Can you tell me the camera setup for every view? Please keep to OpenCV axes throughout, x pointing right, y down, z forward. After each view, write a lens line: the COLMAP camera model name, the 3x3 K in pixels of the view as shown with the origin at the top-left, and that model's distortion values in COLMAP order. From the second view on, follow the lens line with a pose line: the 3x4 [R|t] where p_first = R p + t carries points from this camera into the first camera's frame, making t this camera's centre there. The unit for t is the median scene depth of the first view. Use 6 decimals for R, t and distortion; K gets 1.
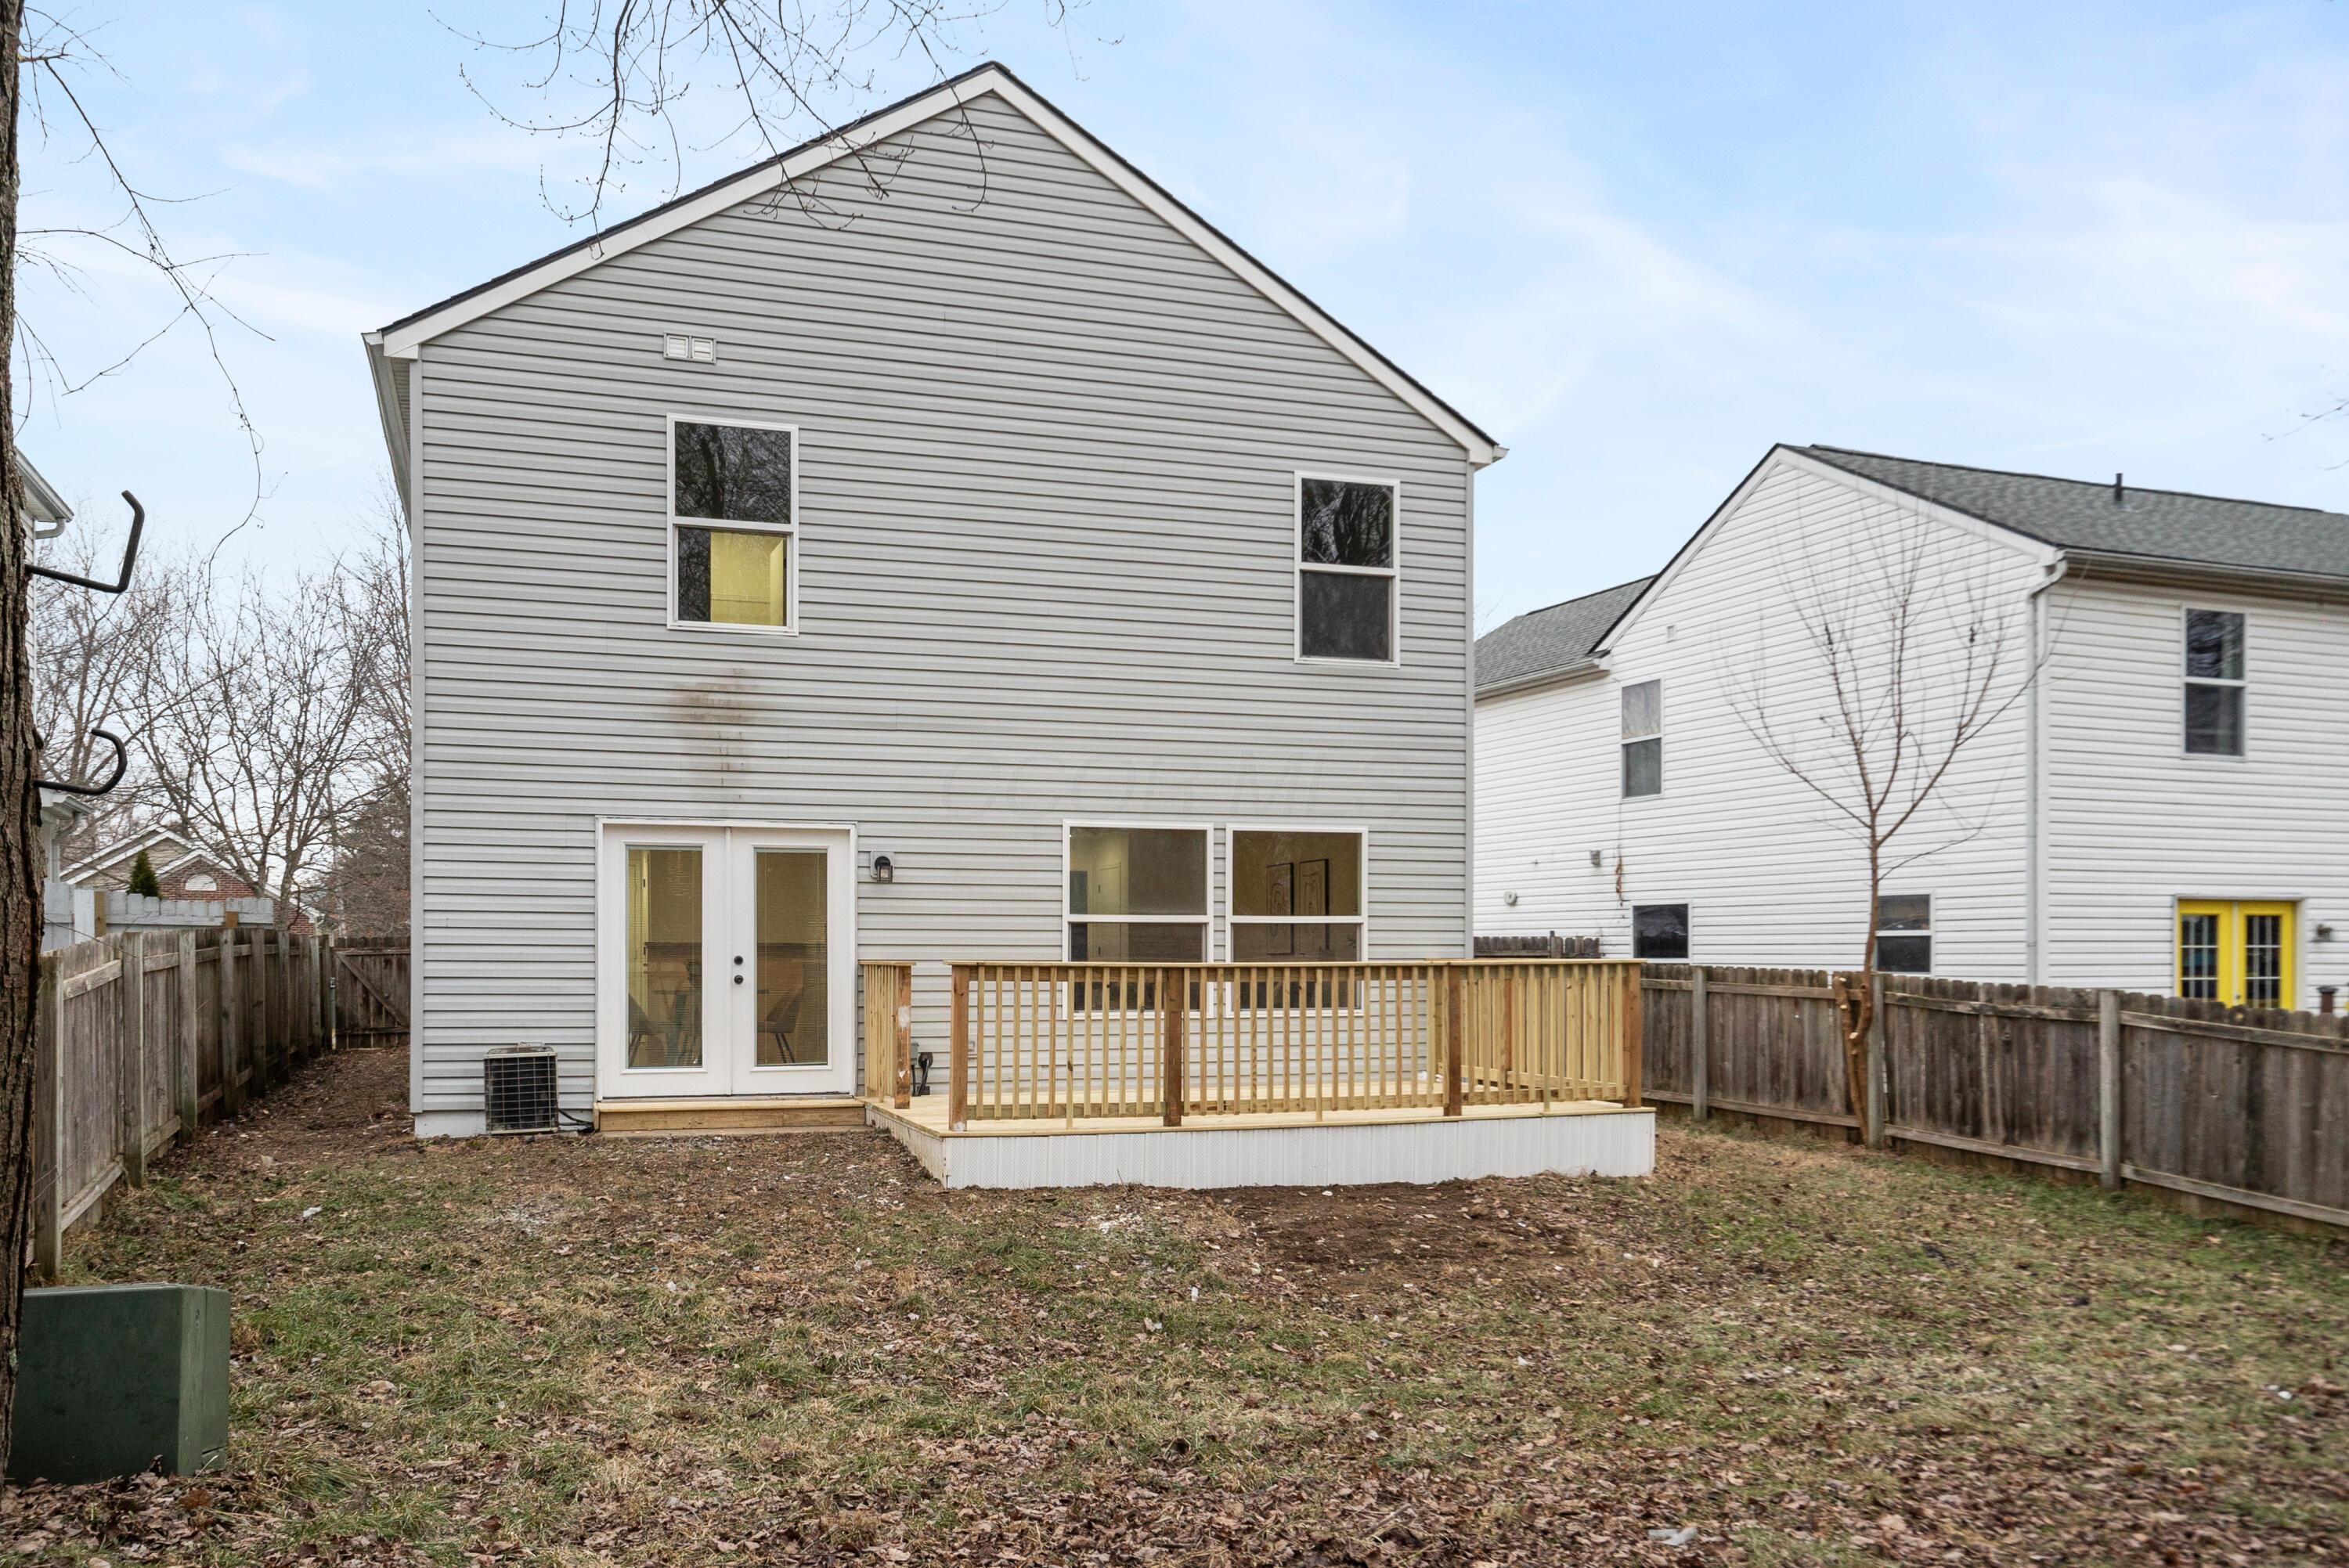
lens RADIAL K [[1827.9, 0, 1142.6], [0, 1827.9, 961.8], [0, 0, 1]] dist [0.013714, -0.012402]
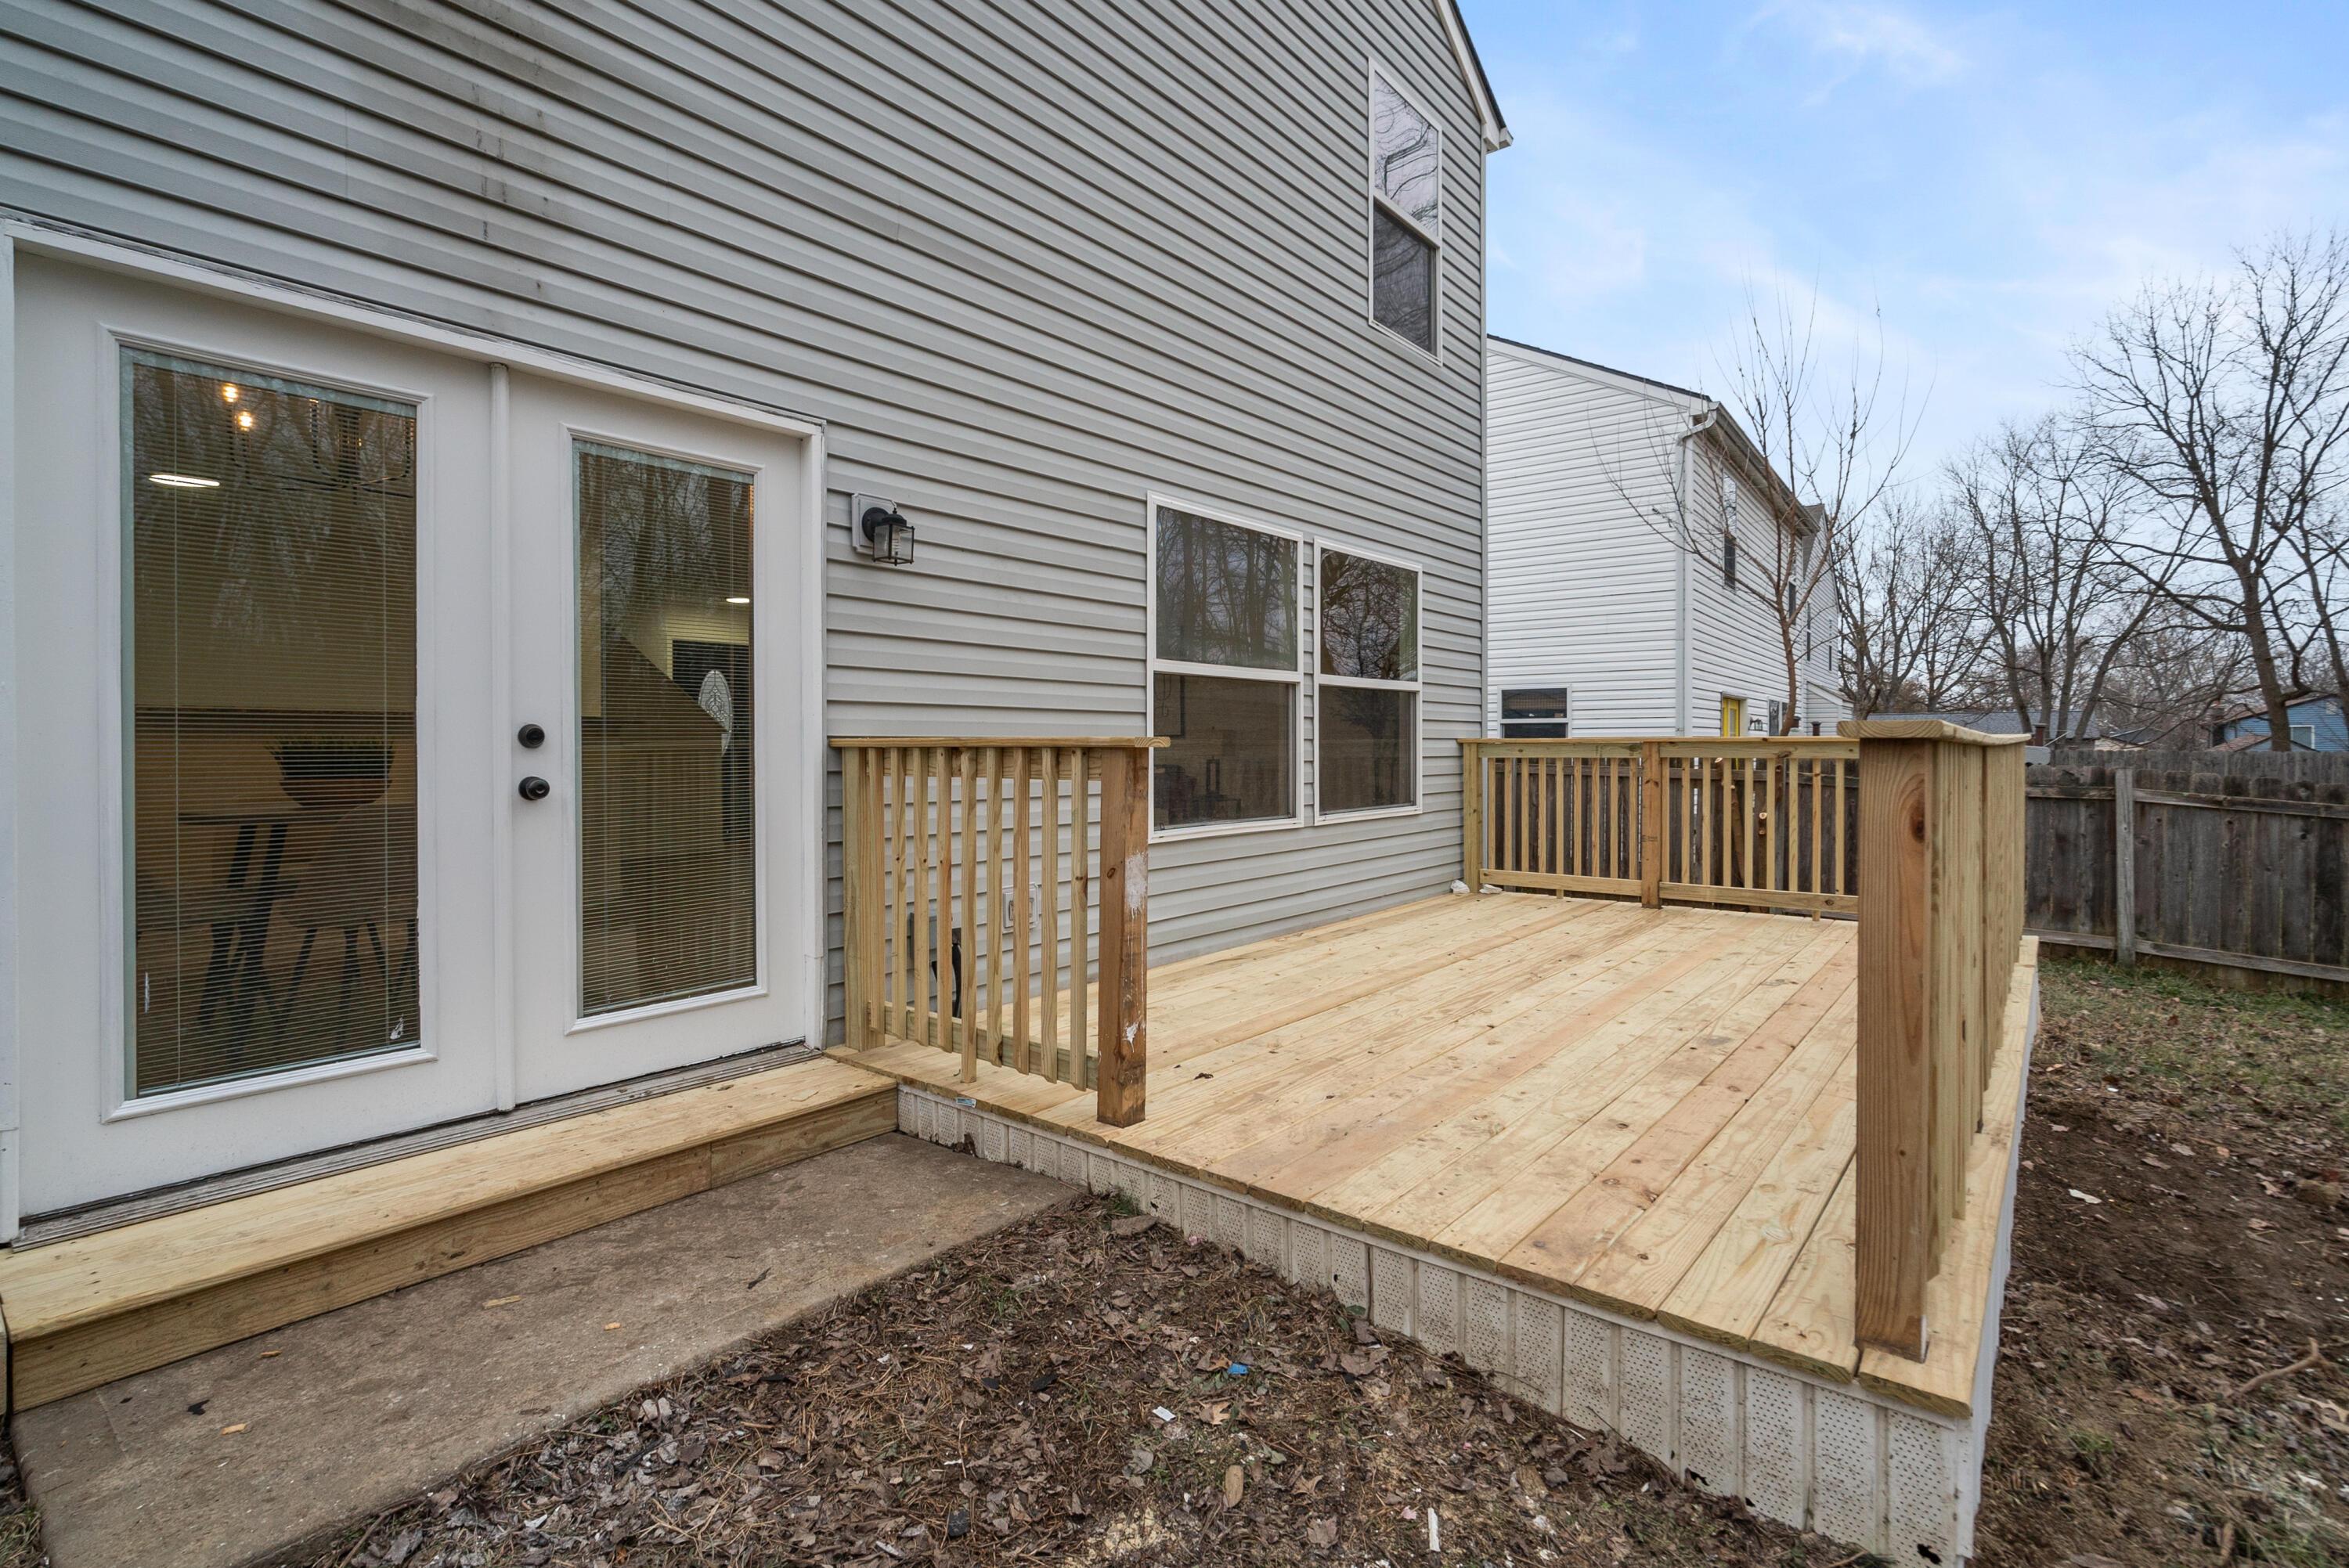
lens RADIAL K [[1094.8, 0, 1192.6], [0, 1094.8, 750.0], [0, 0, 1]] dist [-0.004699, 0.005328]
pose [[0.847748, -0.004402, 0.530381, -0.227977], [0.004690, 0.999989, 0.000803, 0.002491], [-0.530379, 0.001807, 0.847759, 0.752939]]
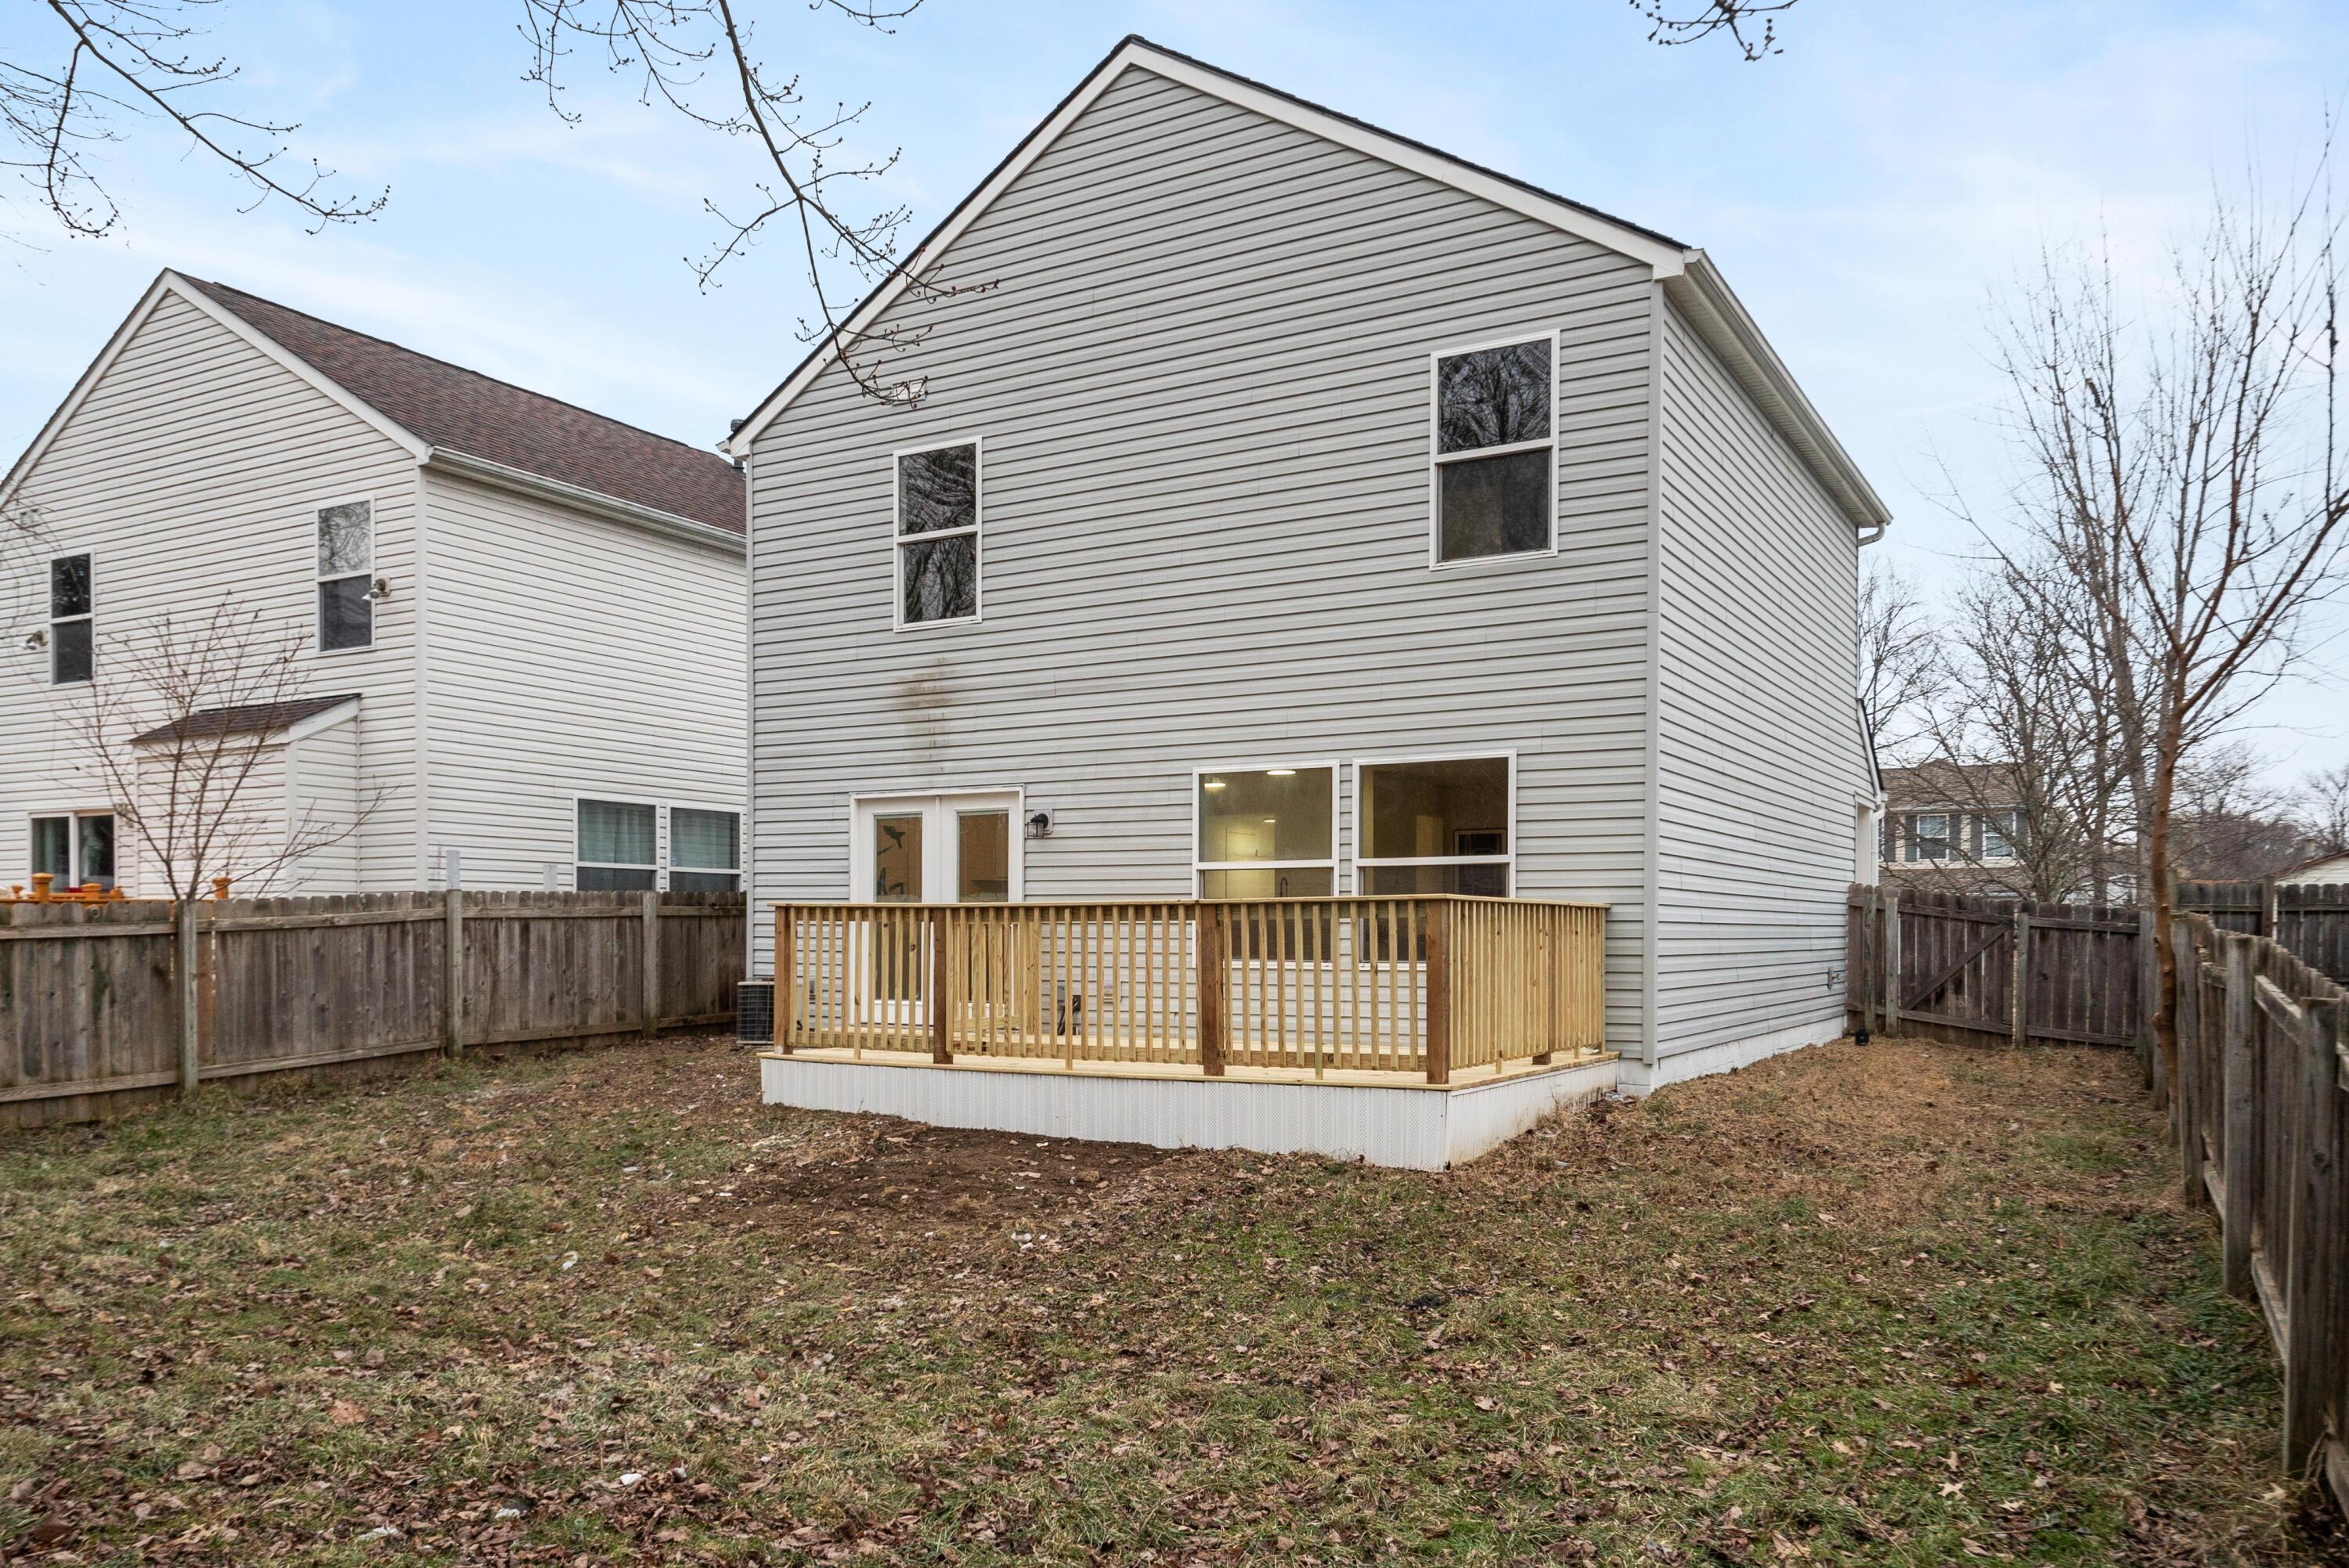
lens RADIAL K [[1758.7, 0, 1176.2], [0, 1758.7, 941.1], [0, 0, 1]] dist [0.014136, -0.008751]
pose [[0.643440, 0.003883, -0.765487, 0.733649], [-0.004500, 0.999989, 0.001289, 0.016761], [0.765484, 0.002615, 0.643450, 0.402229]]
